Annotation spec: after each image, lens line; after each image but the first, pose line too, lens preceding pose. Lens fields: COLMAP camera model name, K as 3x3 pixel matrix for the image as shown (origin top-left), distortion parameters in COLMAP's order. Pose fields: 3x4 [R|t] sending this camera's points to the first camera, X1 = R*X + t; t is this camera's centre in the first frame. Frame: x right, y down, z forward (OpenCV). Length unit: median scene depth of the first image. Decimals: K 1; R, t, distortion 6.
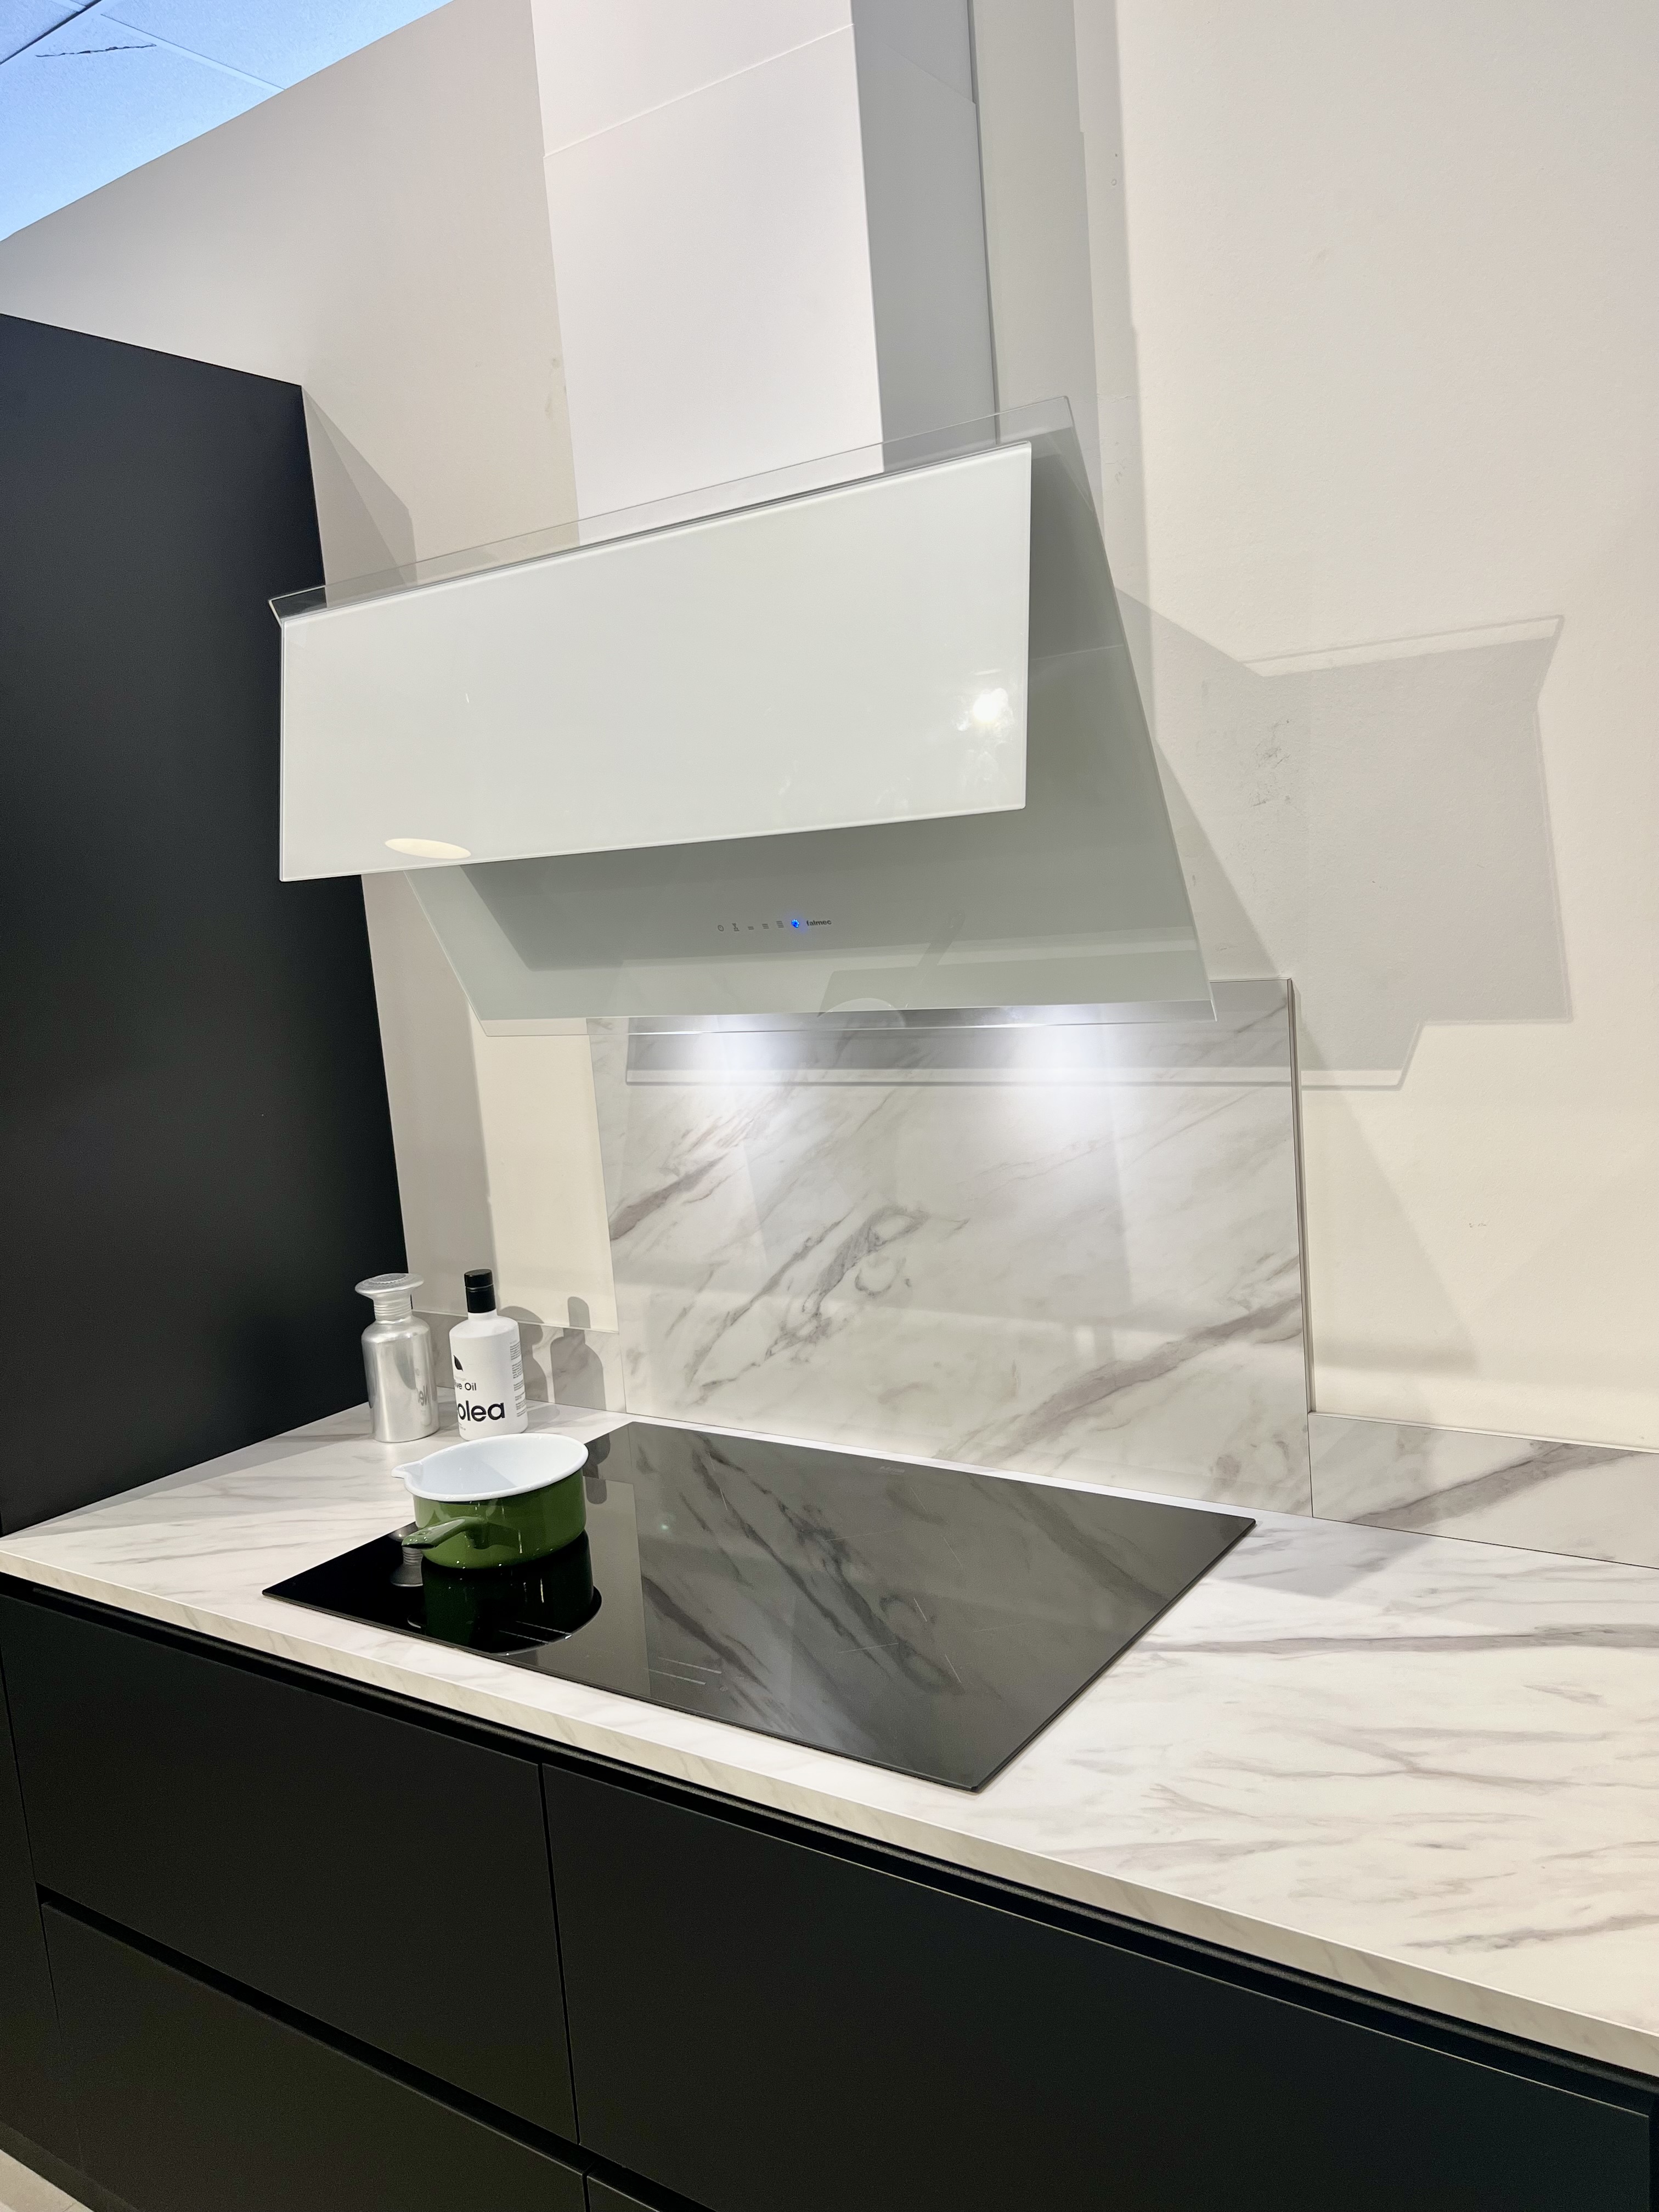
lens RADIAL K [[1658.4, 0, 827.9], [0, 1658.4, 1110.5], [0, 0, 1]] dist [0.041790, -0.056124]
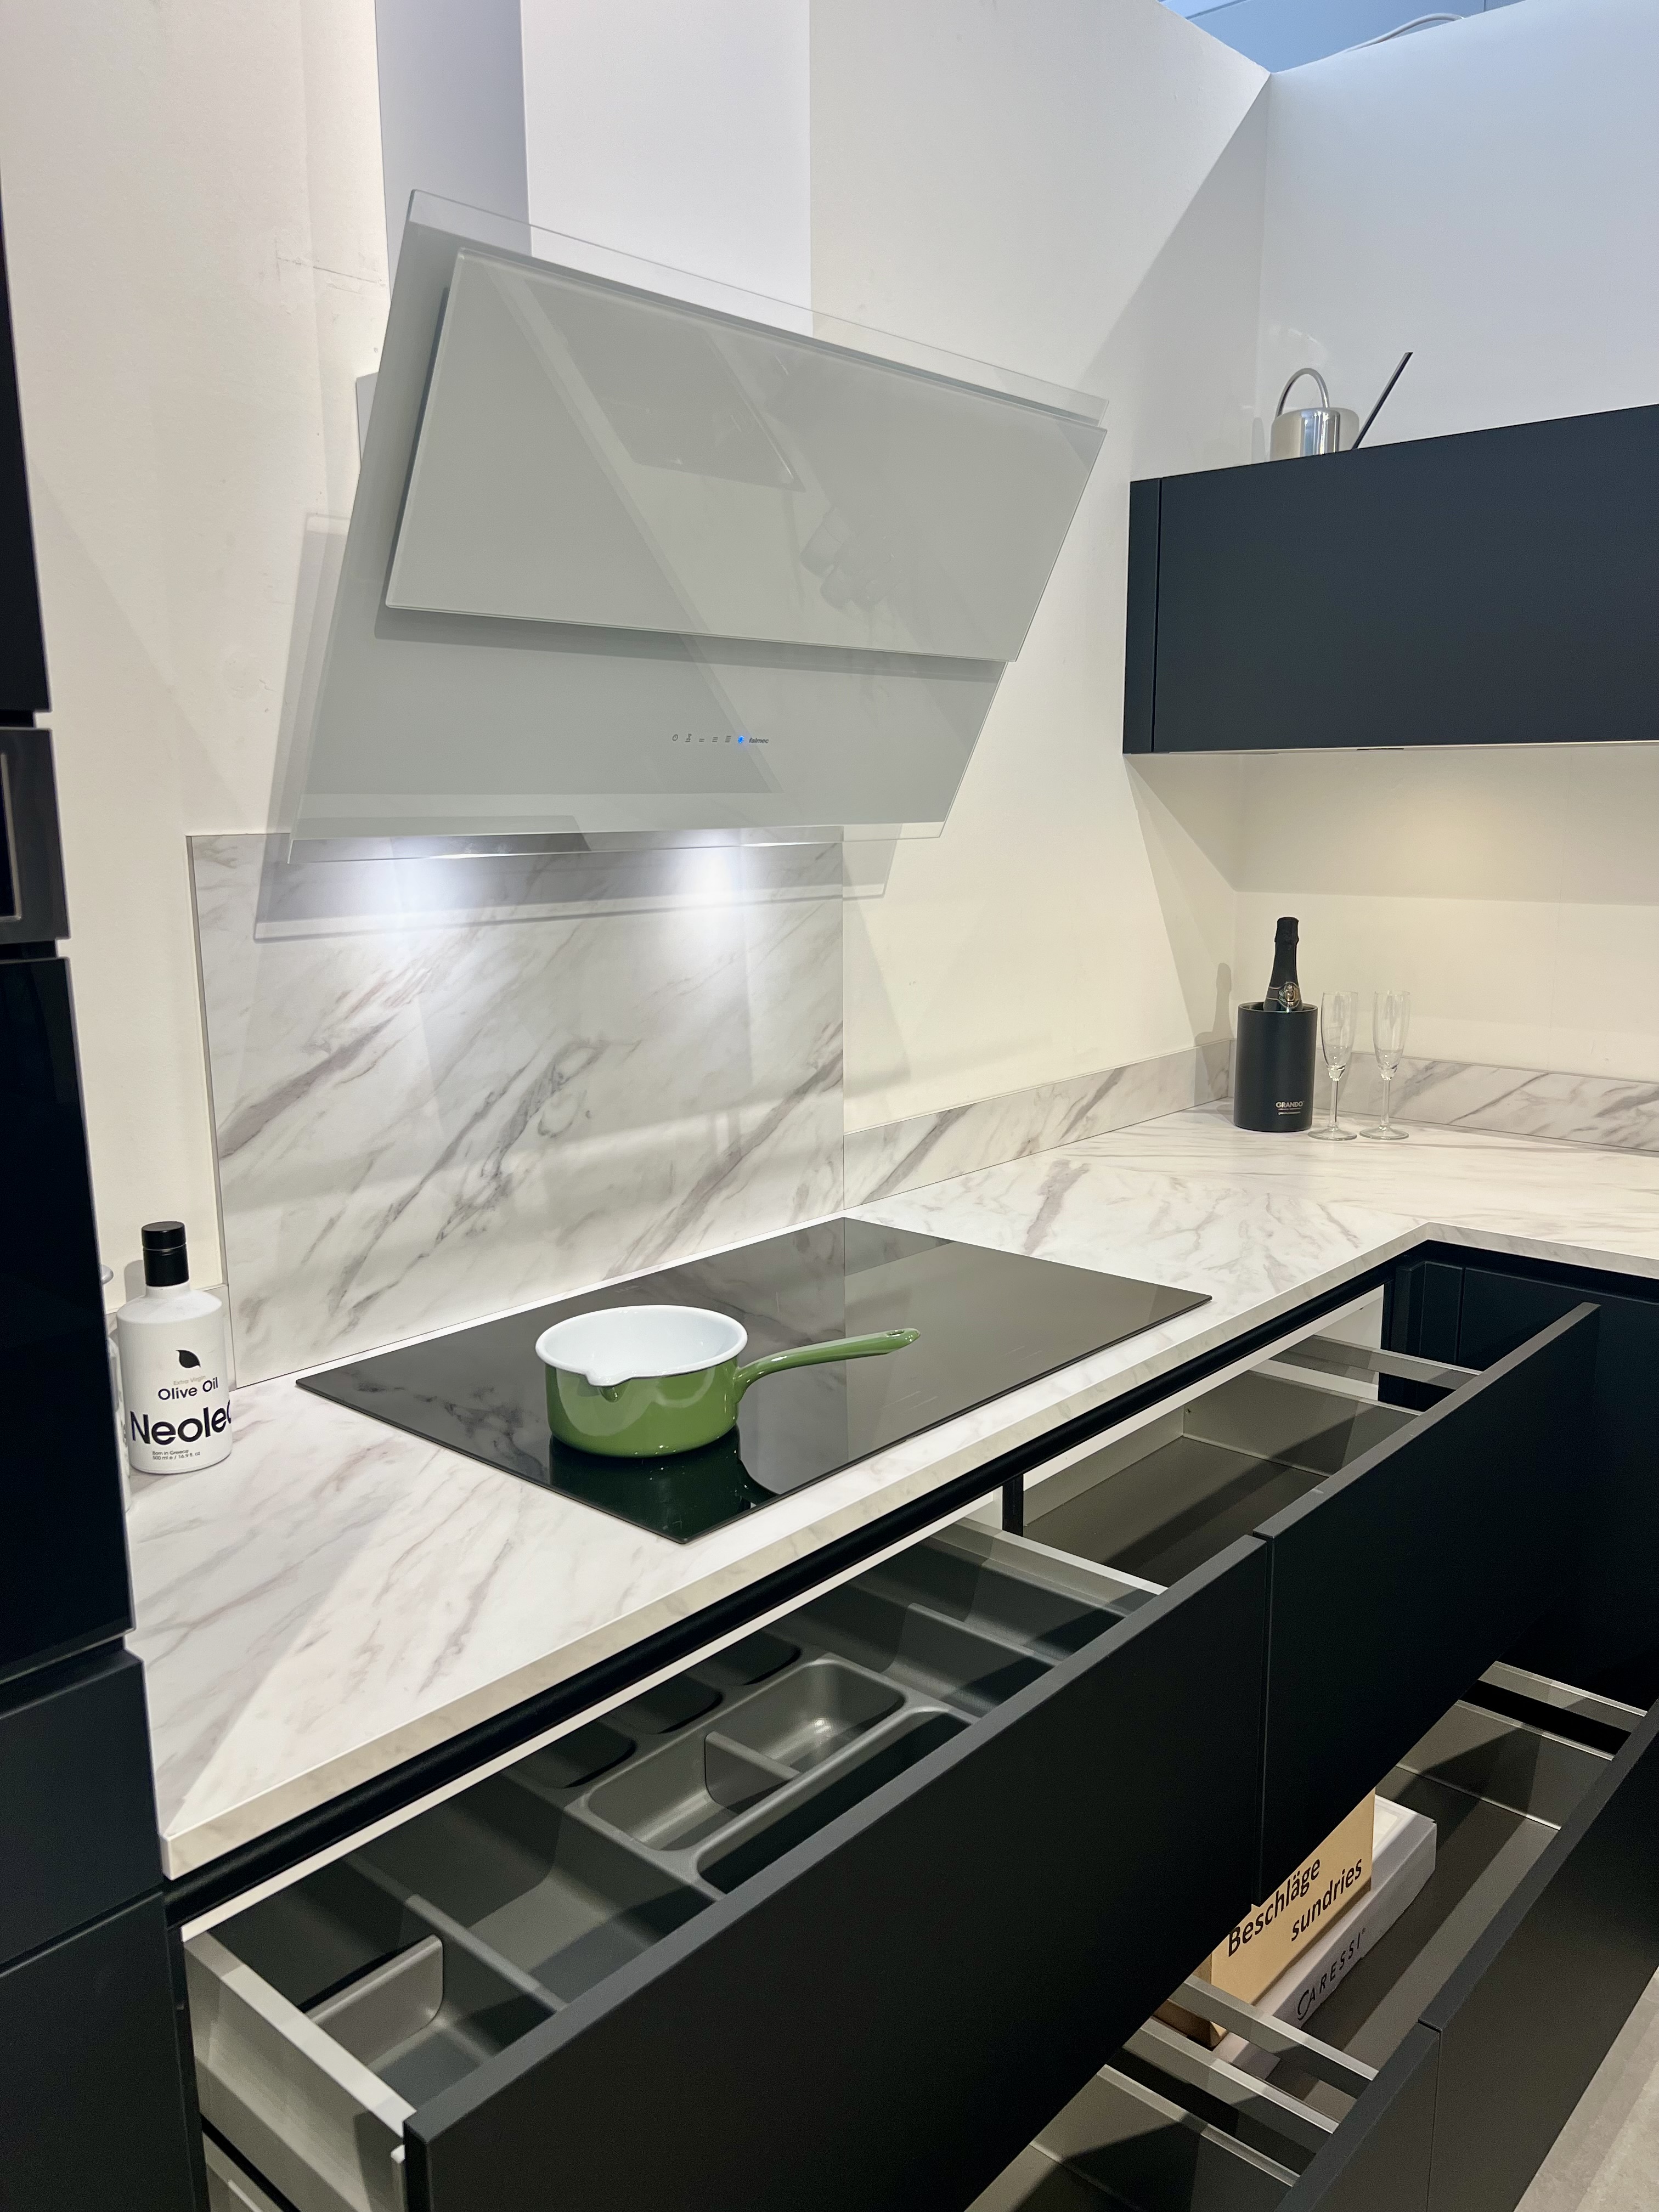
lens RADIAL K [[1658.4, 0, 828.4], [0, 1658.4, 1129.4], [0, 0, 1]] dist [0.041790, -0.056124]
pose [[0.127453, -0.121758, 0.984343, -0.957906], [0.131178, 0.985788, 0.104952, 0.025745], [-0.983132, 0.115748, 0.141614, 0.722518]]
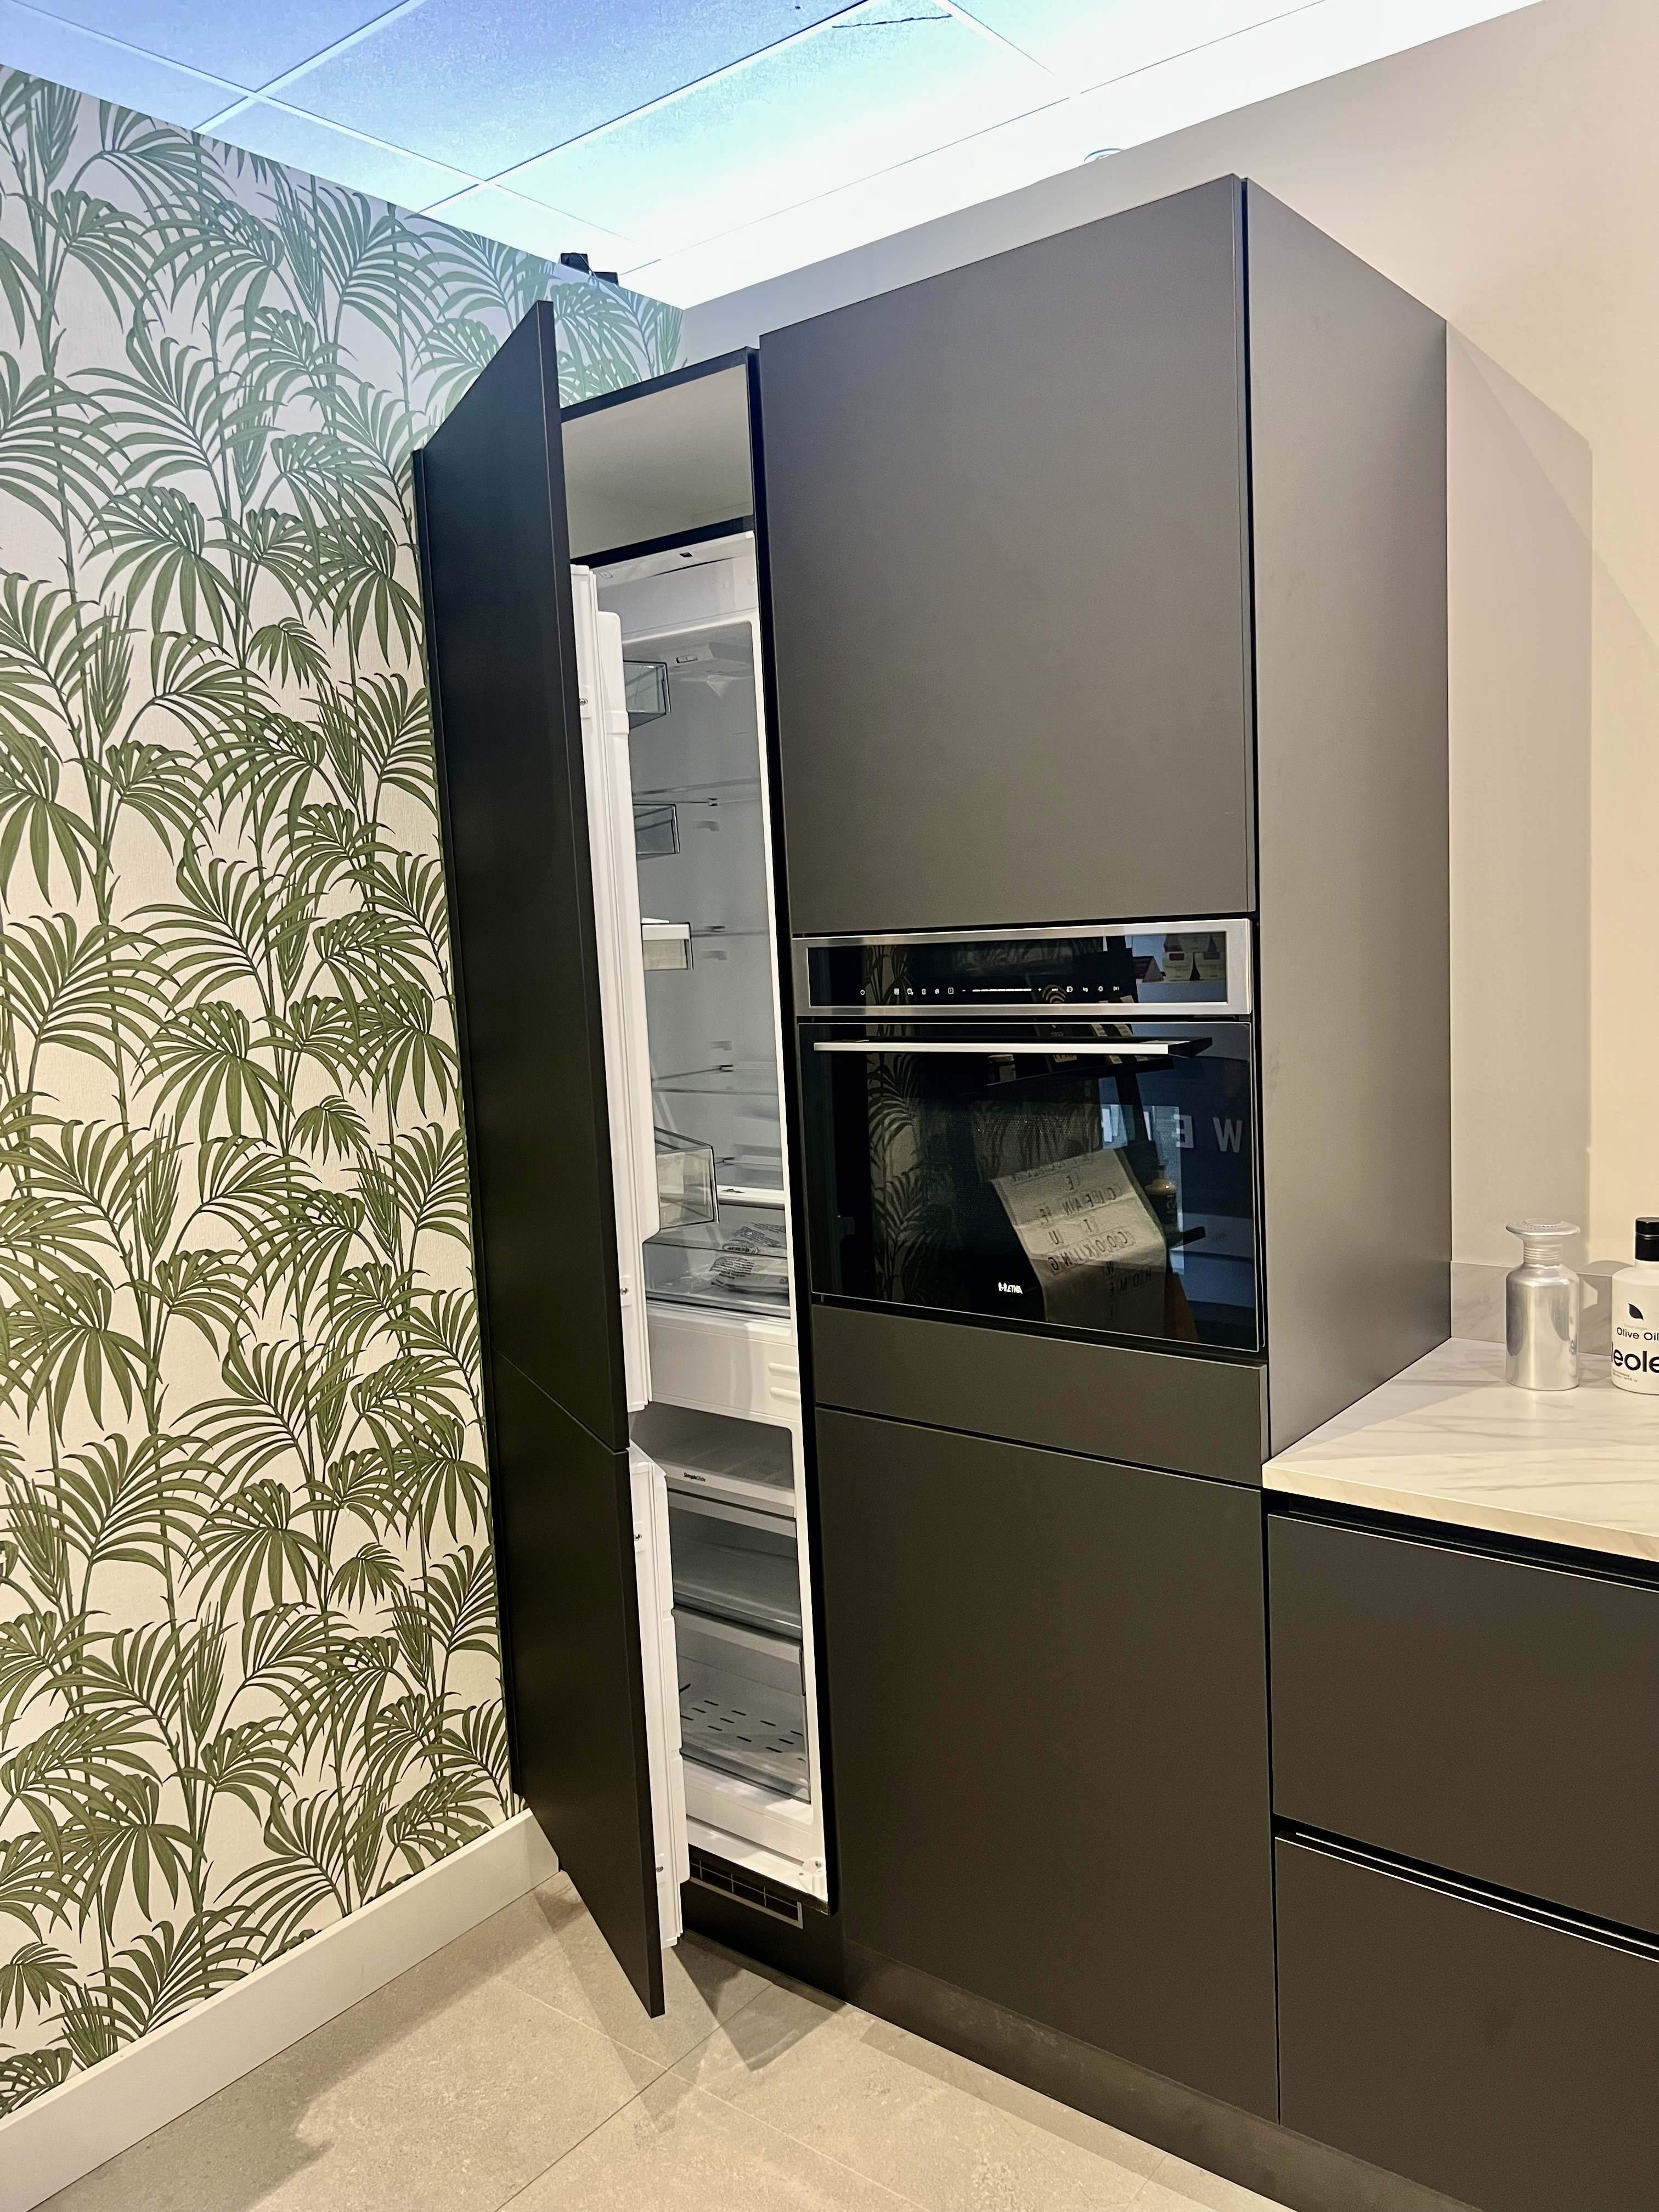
lens RADIAL K [[1658.4, 0, 821.8], [0, 1658.4, 1094.7], [0, 0, 1]] dist [0.041790, -0.056124]
pose [[0.997027, 0.038907, -0.066511, -0.719438], [-0.040190, 0.999029, -0.018072, 0.070321], [0.065743, 0.020691, 0.997622, -0.004710]]
